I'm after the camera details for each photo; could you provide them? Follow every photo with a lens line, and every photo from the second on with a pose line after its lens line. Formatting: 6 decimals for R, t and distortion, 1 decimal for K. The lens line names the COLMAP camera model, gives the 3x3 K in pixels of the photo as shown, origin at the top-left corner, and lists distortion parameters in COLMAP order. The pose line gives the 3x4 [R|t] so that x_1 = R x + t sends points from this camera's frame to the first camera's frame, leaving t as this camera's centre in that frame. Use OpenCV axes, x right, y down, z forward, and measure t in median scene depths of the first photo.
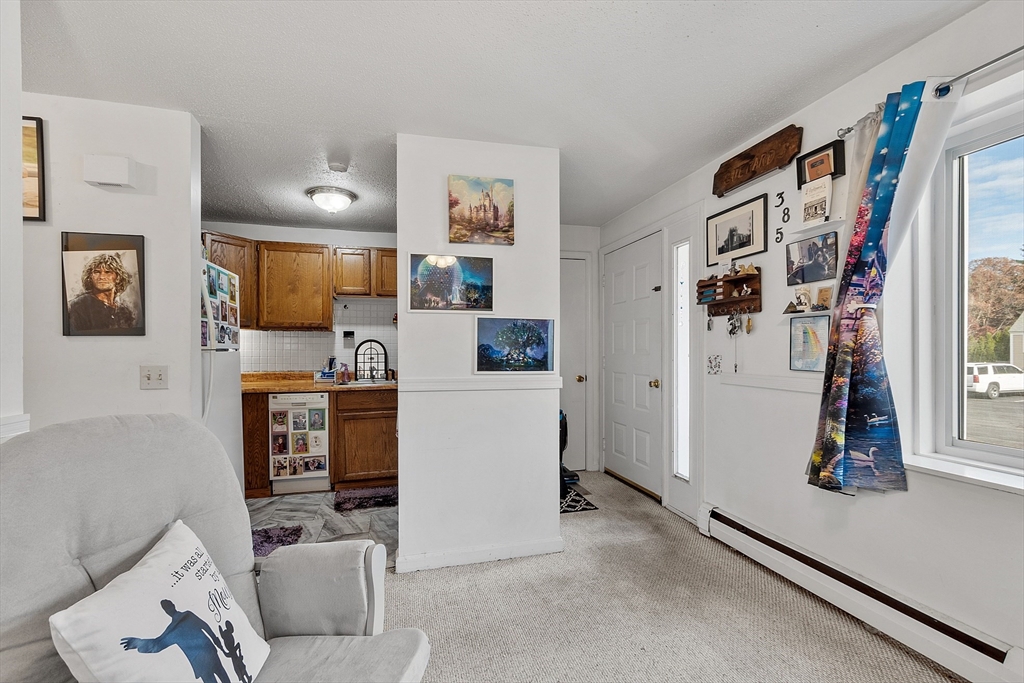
lens RADIAL K [[449.3, 0, 509.0], [0, 449.3, 352.2], [0, 0, 1]] dist [0.001145, 0.000037]
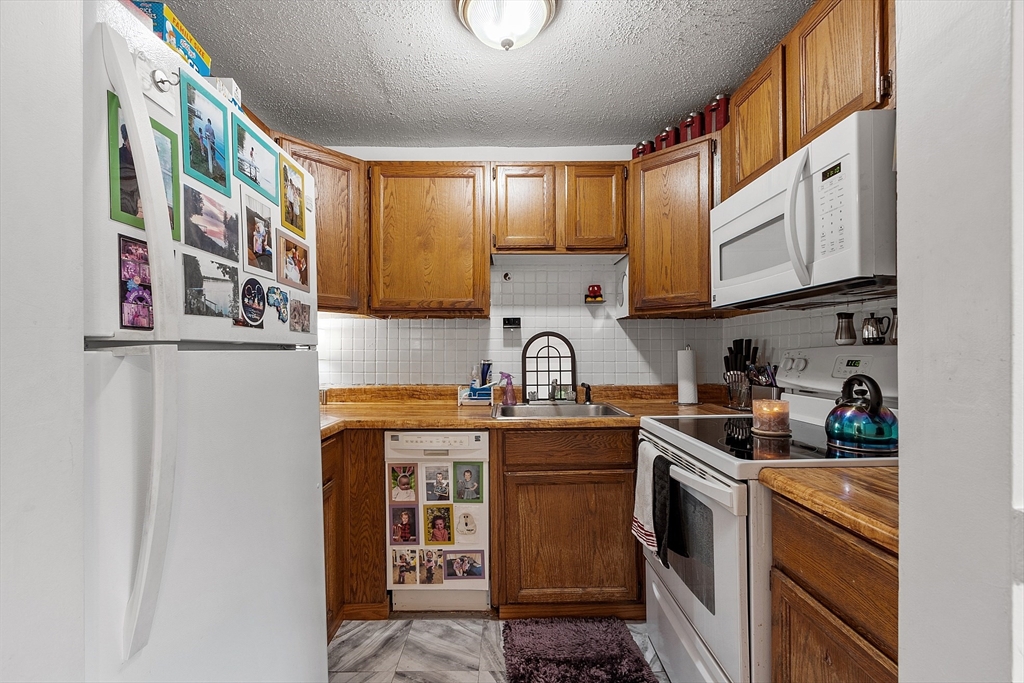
lens RADIAL K [[449.3, 0, 509.0], [0, 449.3, 352.2], [0, 0, 1]] dist [0.001145, 0.000037]
pose [[0.968182, -0.002052, -0.250240, -0.246982], [0.001098, 0.999992, -0.003949, 0.000554], [0.250246, 0.003549, 0.968176, 0.498200]]
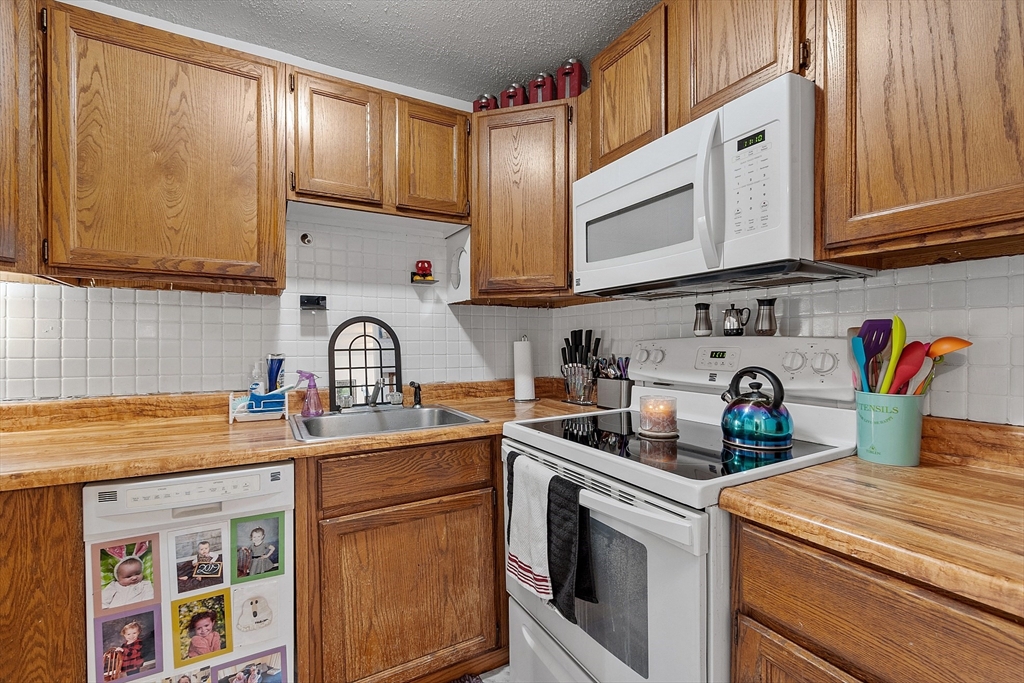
lens RADIAL K [[447.5, 0, 506.3], [0, 447.5, 346.7], [0, 0, 1]] dist [0.001799, -0.000116]
pose [[0.971286, -0.002432, 0.237902, -0.323600], [0.001700, 0.999993, 0.003282, 0.000697], [-0.237908, -0.002783, 0.971284, 0.626820]]
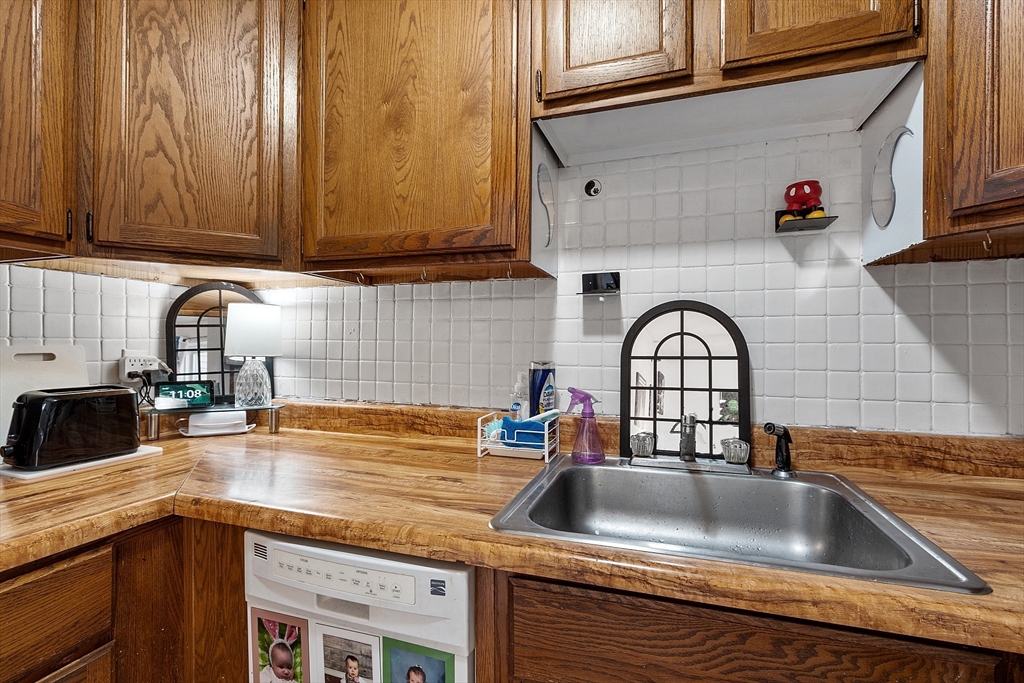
lens RADIAL K [[463.3, 0, 512.6], [0, 463.3, 345.4], [0, 0, 1]] dist [0.001241, -0.000357]
pose [[0.830893, 0.003707, -0.556420, -0.280490], [-0.005973, 0.999980, -0.002257, -0.001454], [0.556400, 0.005199, 0.830898, 0.847185]]
